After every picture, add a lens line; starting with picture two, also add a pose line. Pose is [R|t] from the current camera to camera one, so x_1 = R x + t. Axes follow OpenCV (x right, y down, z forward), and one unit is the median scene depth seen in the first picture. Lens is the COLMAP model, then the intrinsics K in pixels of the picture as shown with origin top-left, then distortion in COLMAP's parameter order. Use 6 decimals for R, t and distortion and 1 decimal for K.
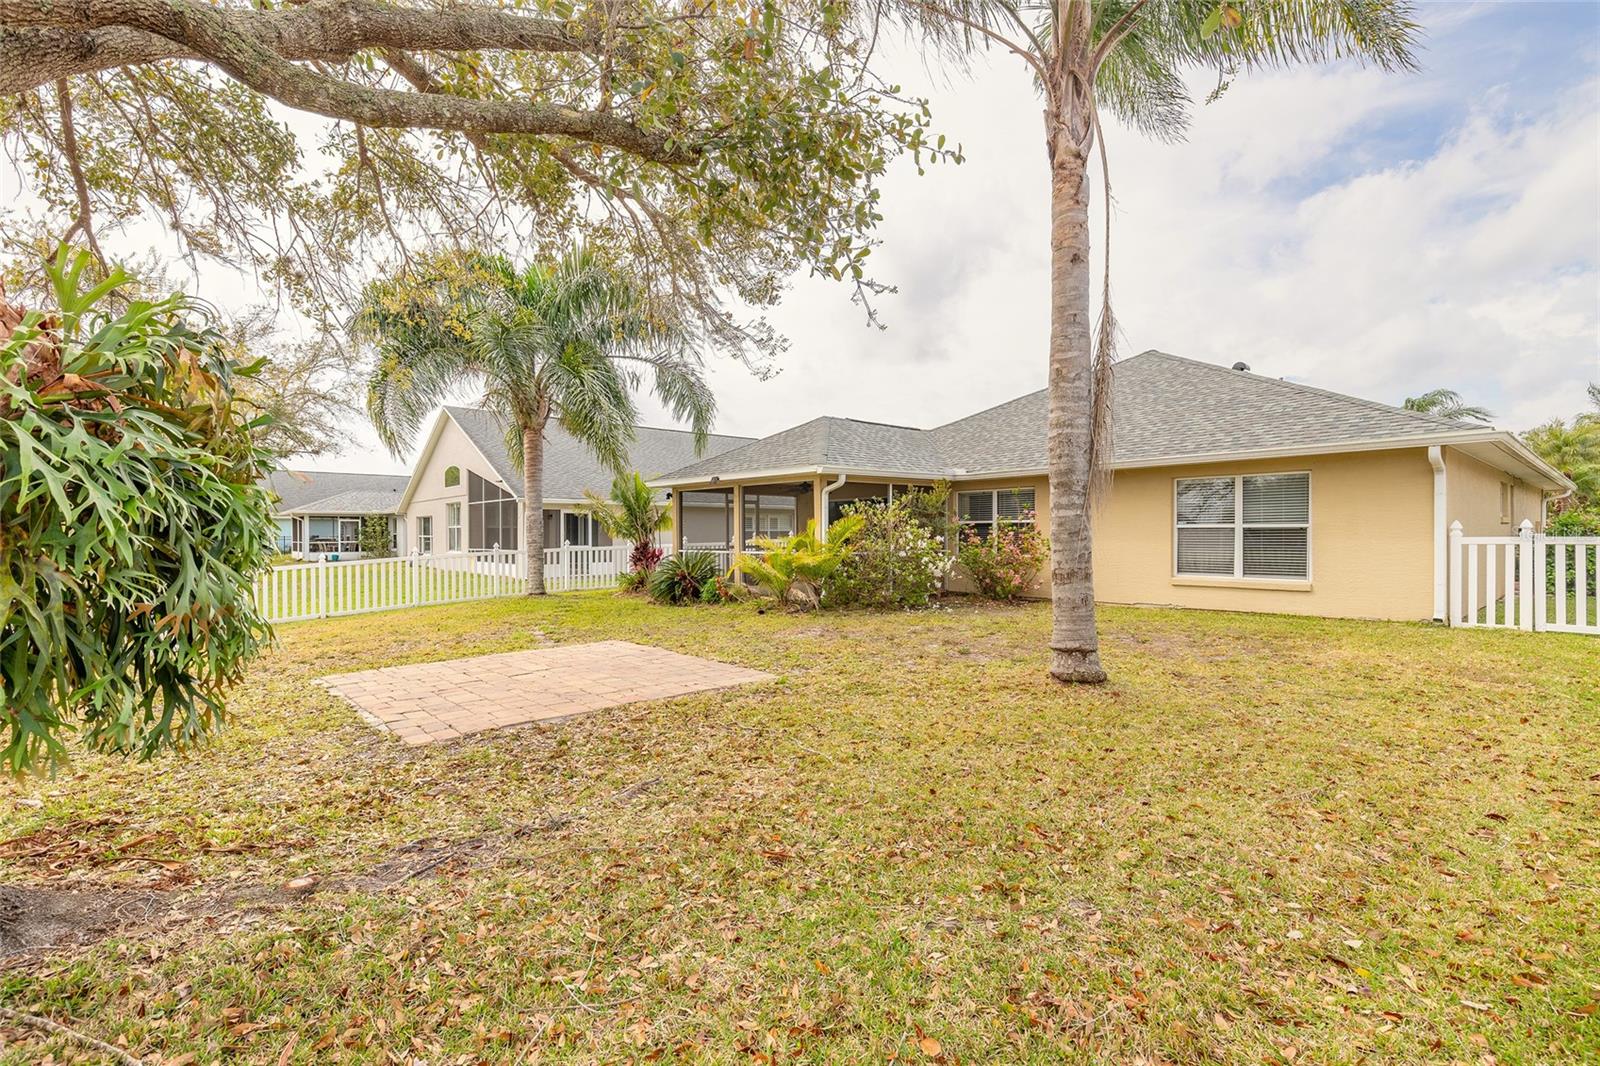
lens RADIAL K [[723.6, 0, 805.8], [0, 723.6, 535.1], [0, 0, 1]] dist [0.011087, -0.002618]
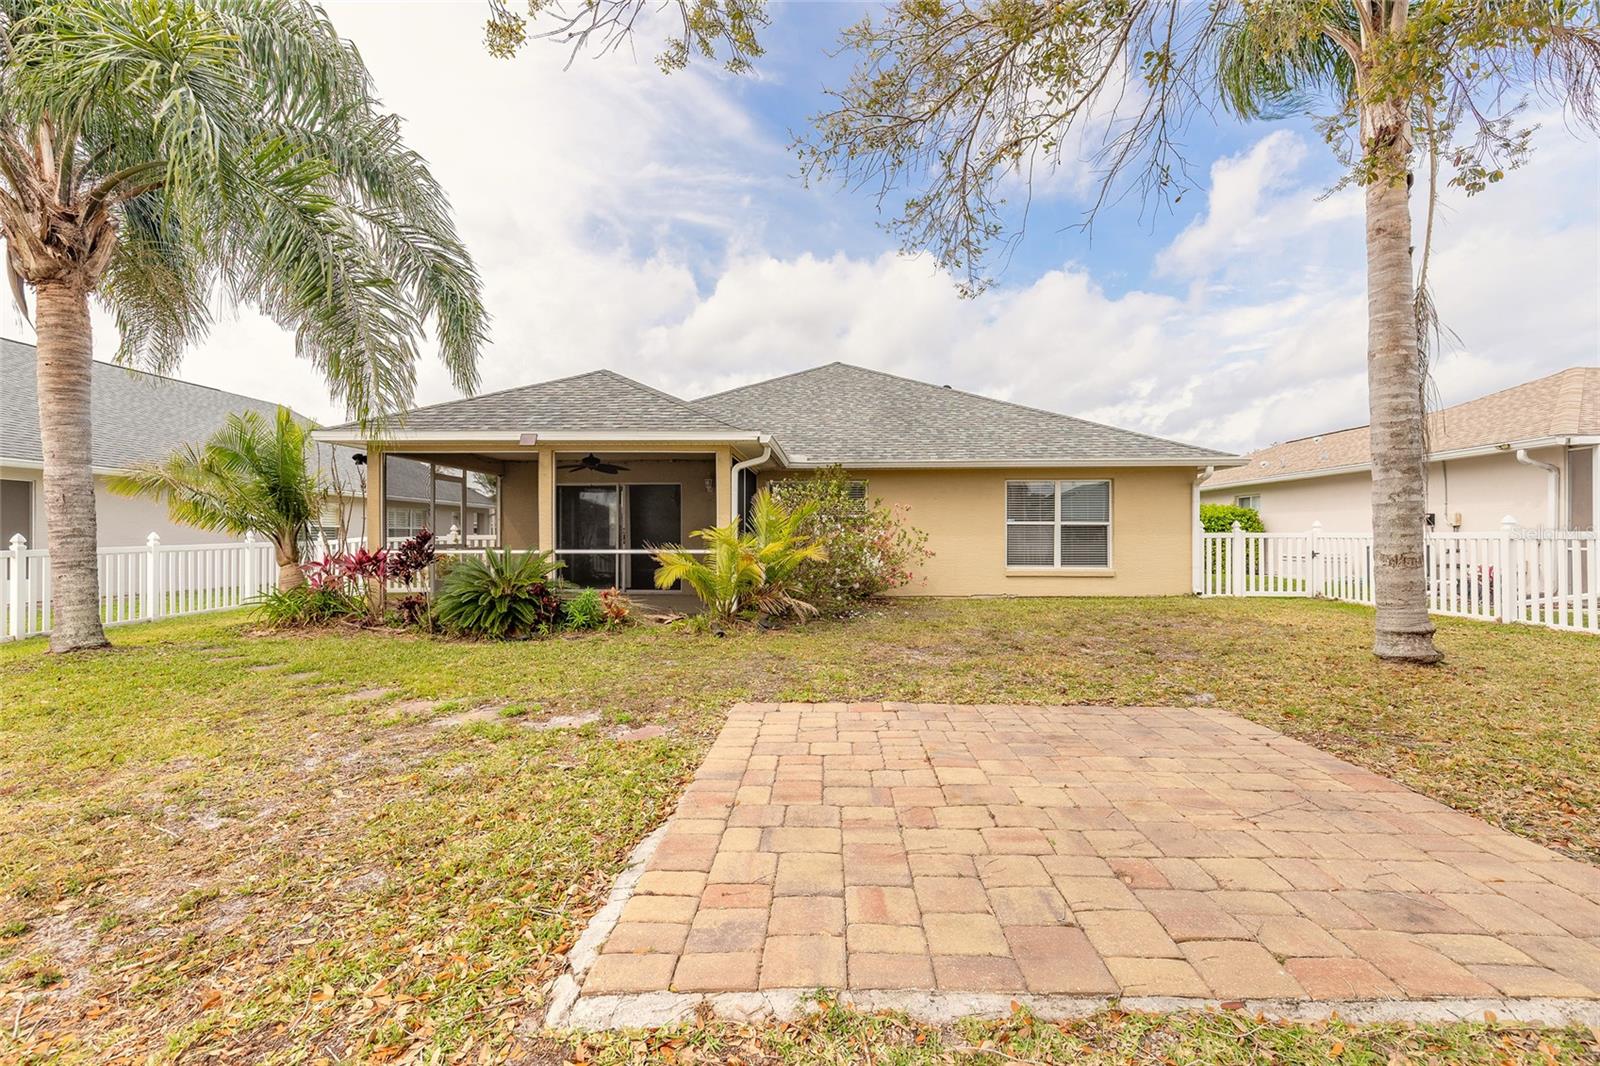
lens RADIAL K [[723.6, 0, 799.9], [0, 723.6, 537.1], [0, 0, 1]] dist [0.011087, -0.002618]
pose [[0.701219, 0.005621, 0.712924, -0.528335], [-0.002241, 0.999981, -0.005679, 0.017263], [-0.712943, 0.002384, 0.701218, 0.486909]]
